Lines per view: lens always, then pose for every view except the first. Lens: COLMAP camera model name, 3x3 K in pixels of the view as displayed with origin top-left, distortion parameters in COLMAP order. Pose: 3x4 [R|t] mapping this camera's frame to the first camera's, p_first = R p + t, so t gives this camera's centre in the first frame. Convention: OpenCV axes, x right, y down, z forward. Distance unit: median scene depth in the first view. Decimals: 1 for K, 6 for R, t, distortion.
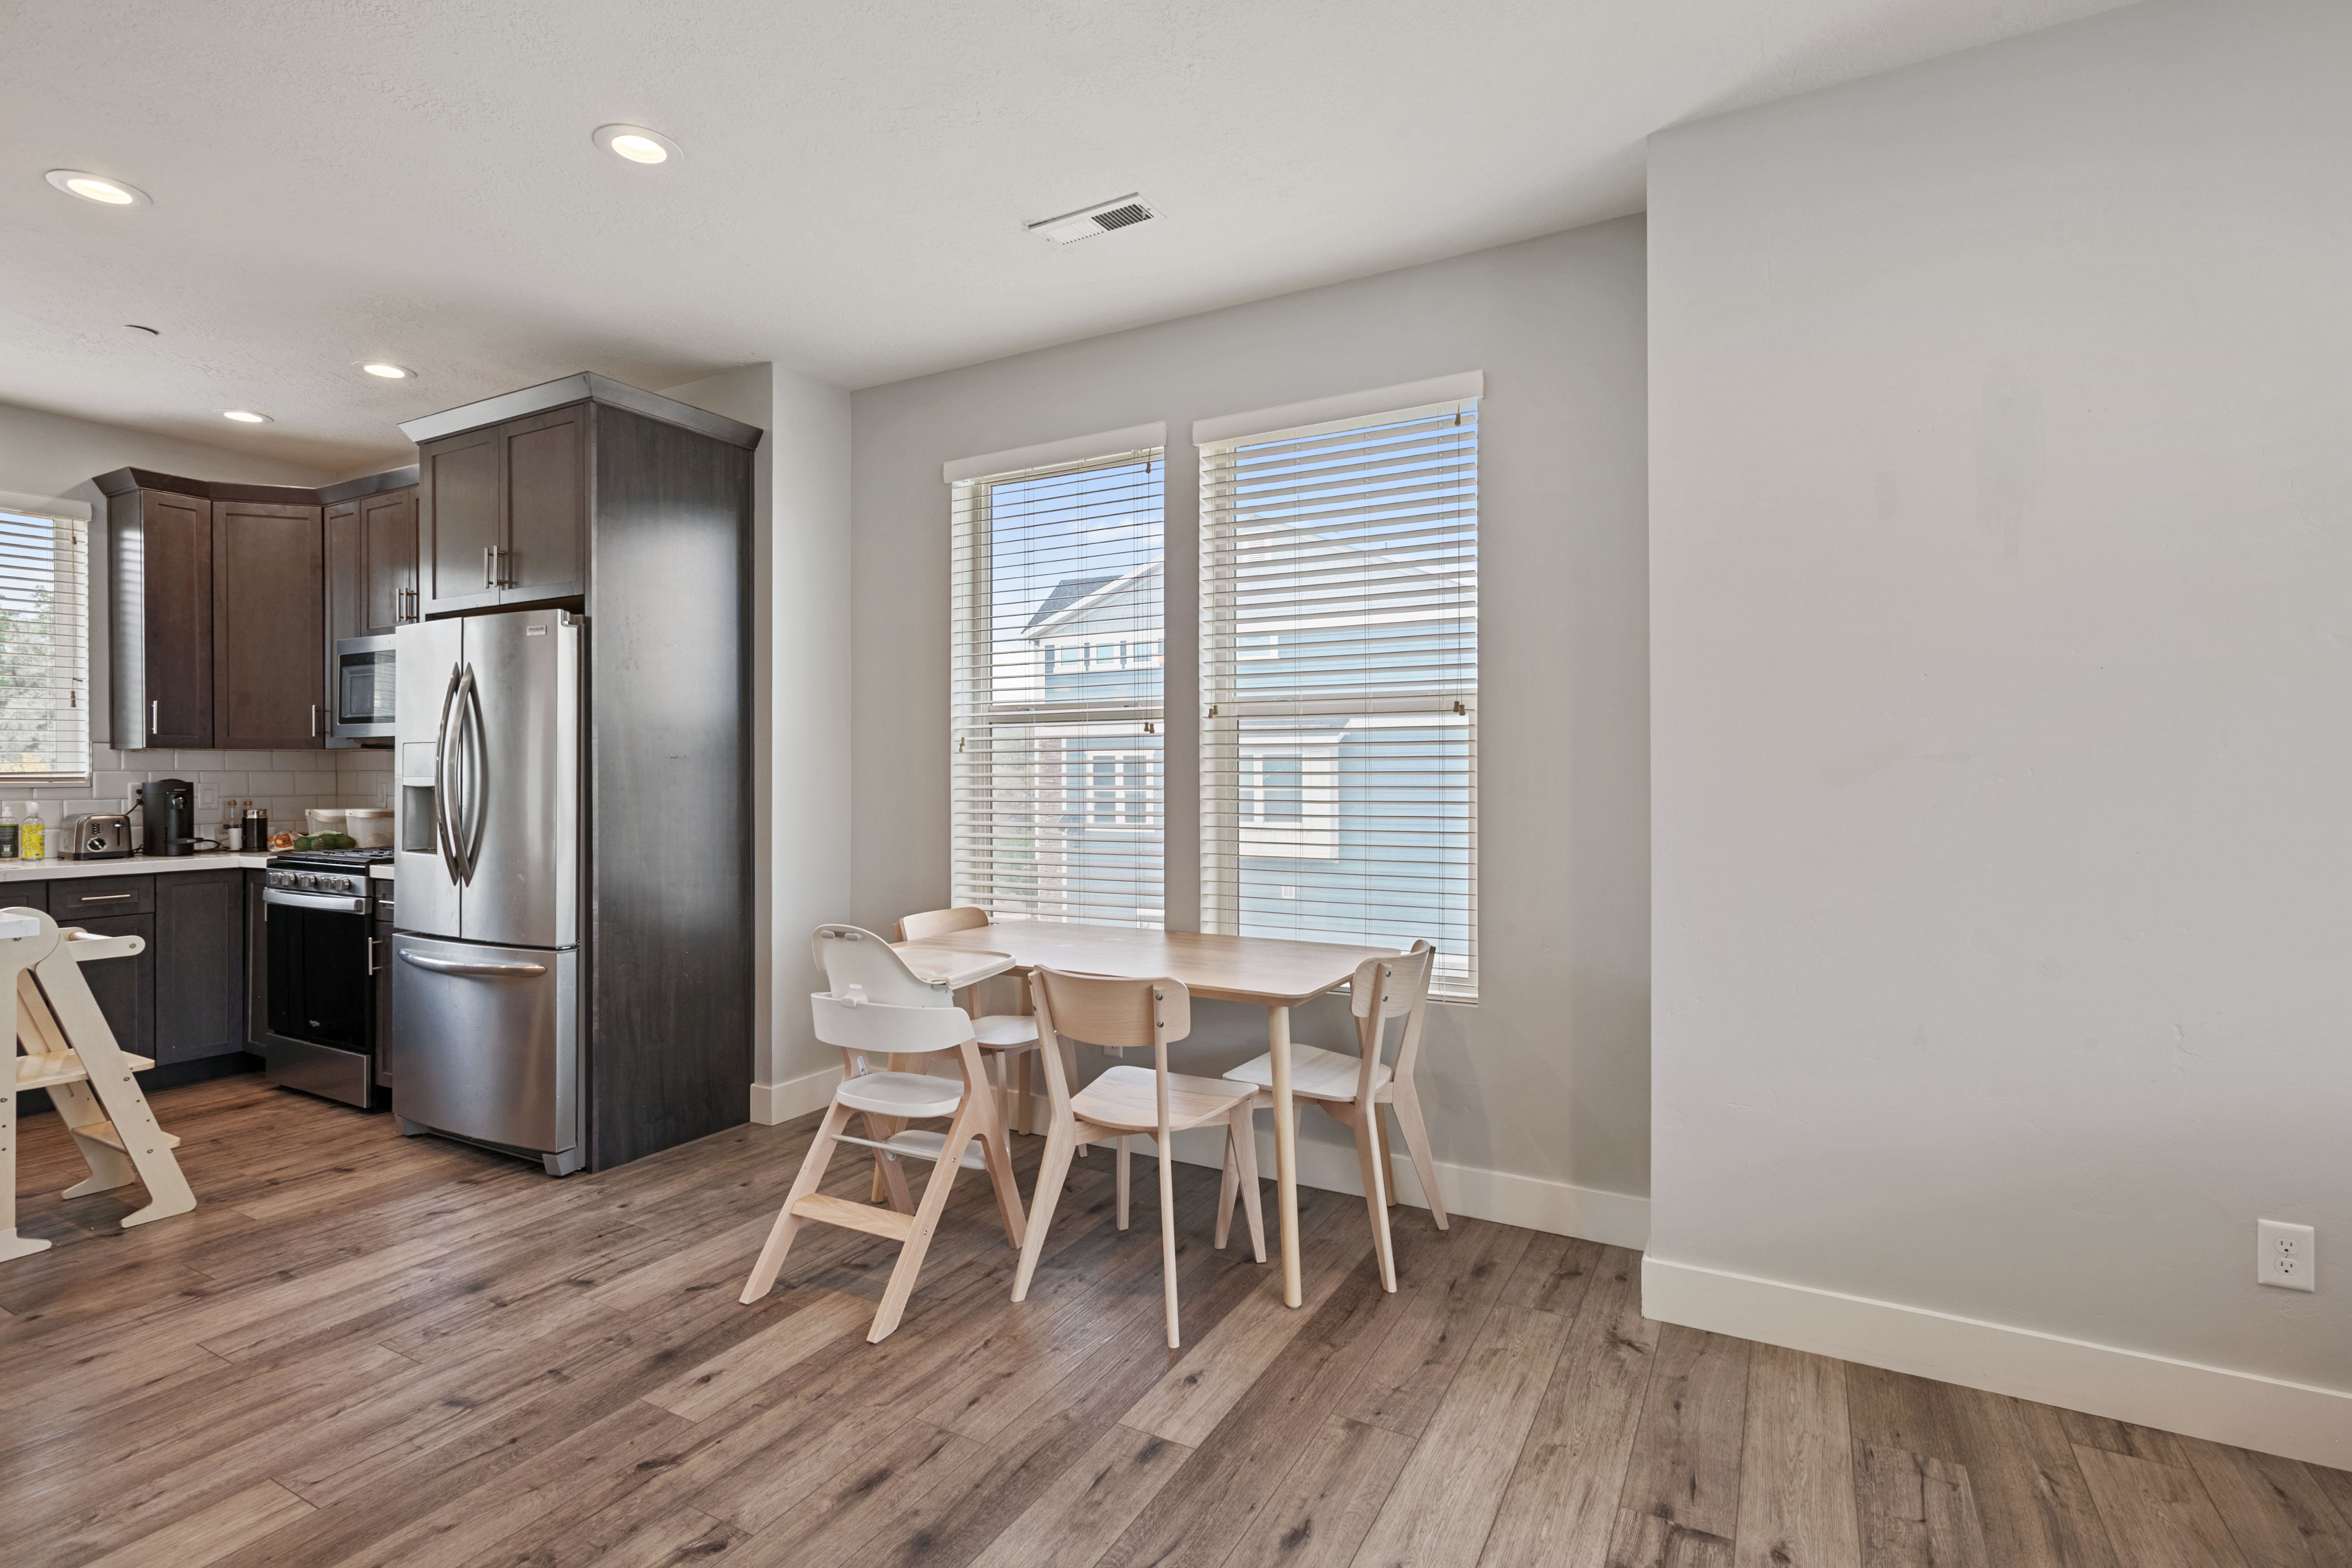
lens RADIAL K [[1112.5, 0, 1166.0], [0, 1112.5, 777.4], [0, 0, 1]] dist [0.007947, 0.001097]
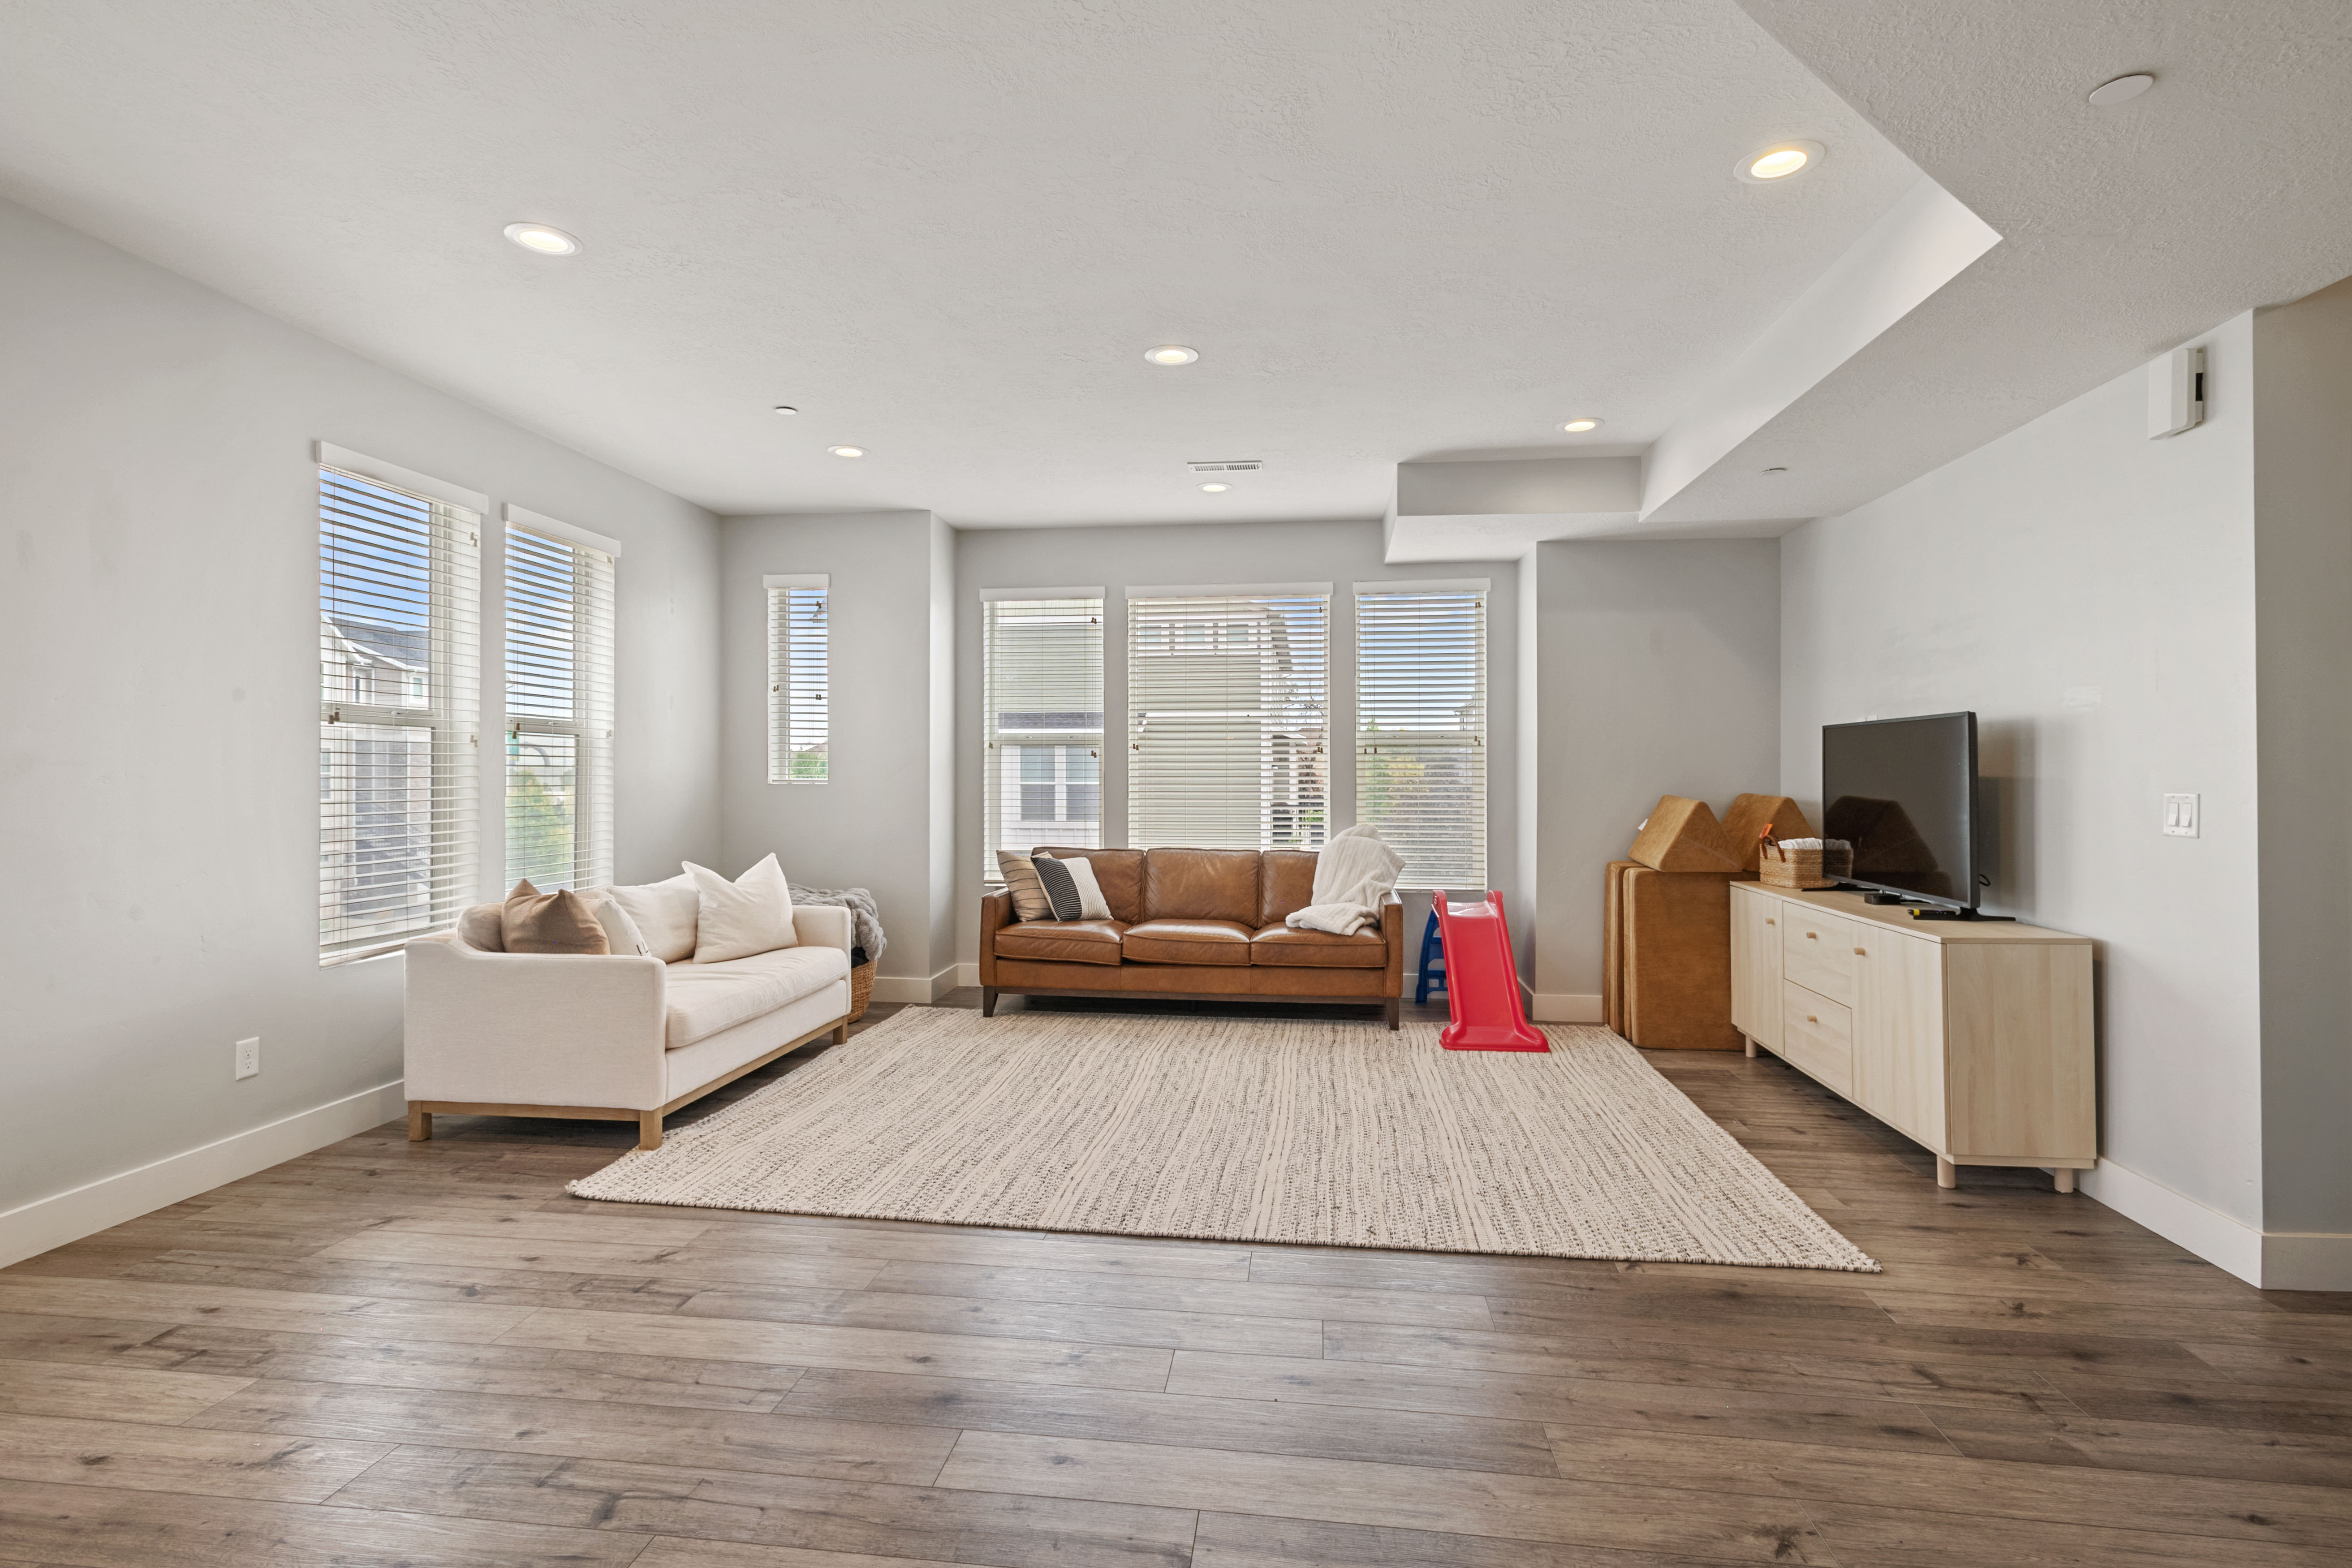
lens RADIAL K [[1112.5, 0, 1165.4], [0, 1112.5, 785.3], [0, 0, 1]] dist [0.007947, 0.001097]
pose [[-0.367079, -0.005446, 0.930174, -0.500470], [-0.000332, 0.999984, 0.005724, -0.000889], [-0.930190, 0.001792, -0.367075, 0.147126]]
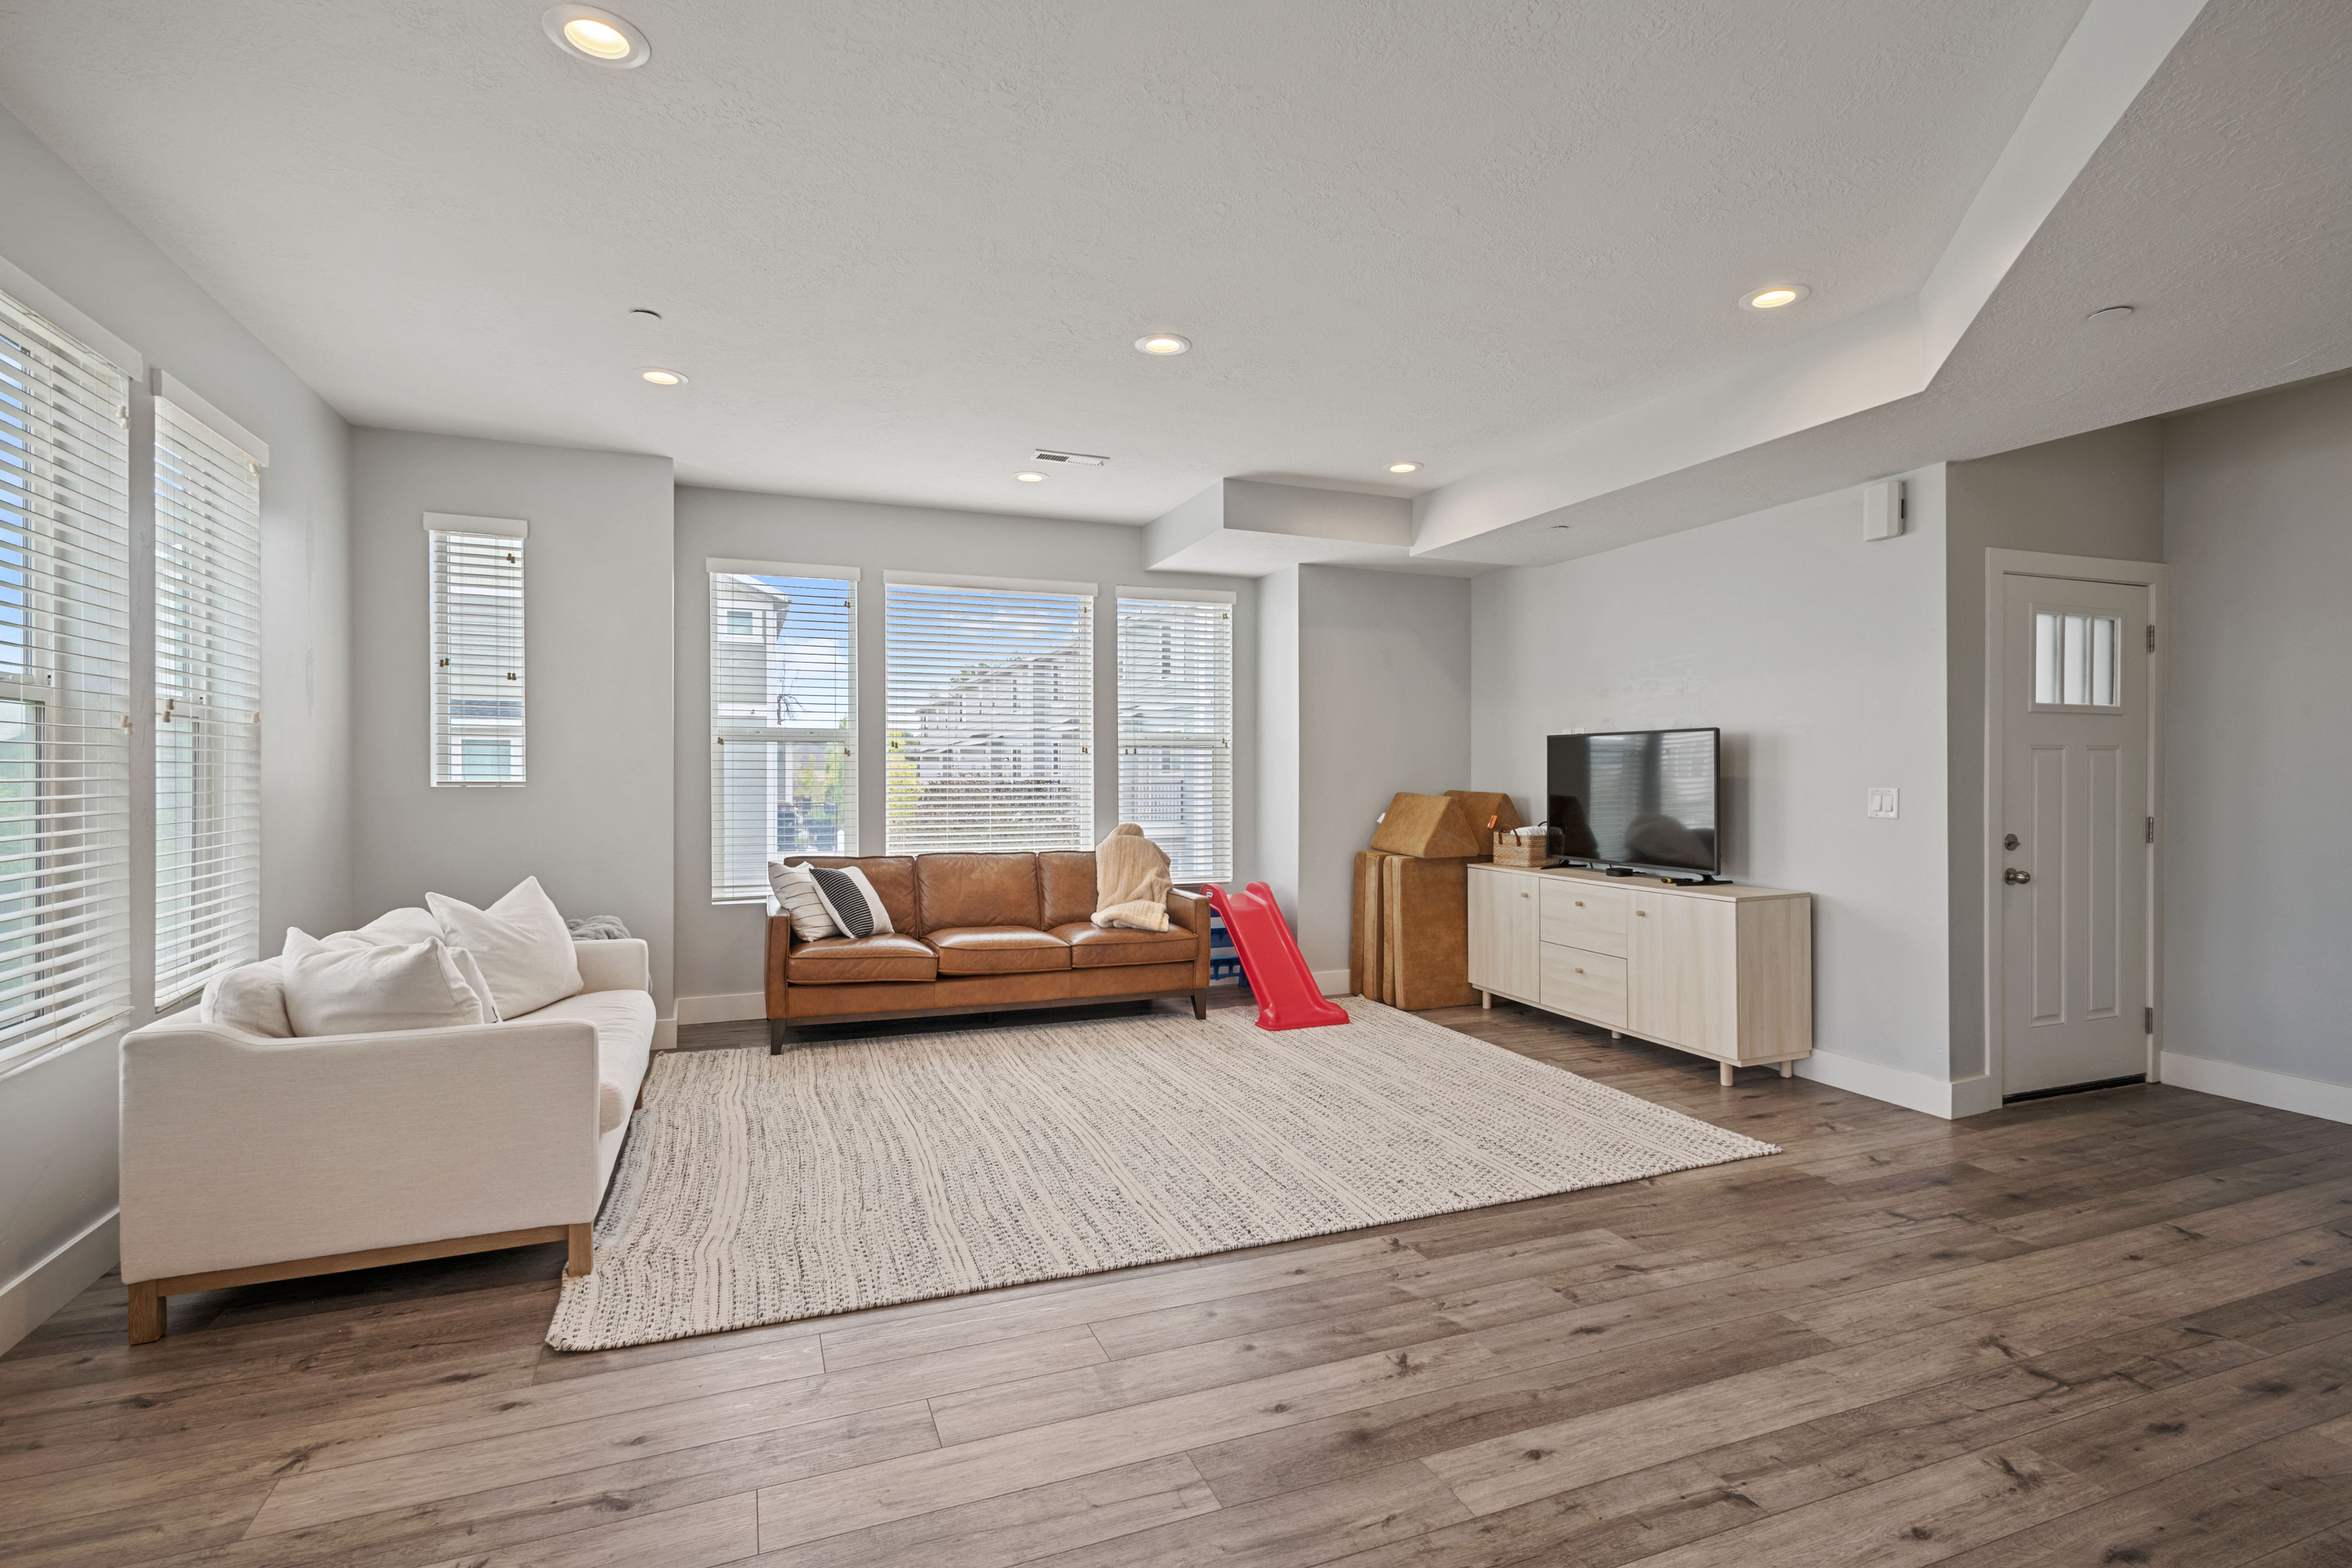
lens RADIAL K [[1112.5, 0, 1168.0], [0, 1112.5, 776.6], [0, 0, 1]] dist [0.007947, 0.001097]
pose [[-0.771007, 0.001633, 0.636824, -0.241878], [0.001491, 0.999999, -0.000759, -0.002090], [-0.636825, 0.000365, -0.771008, 0.468813]]
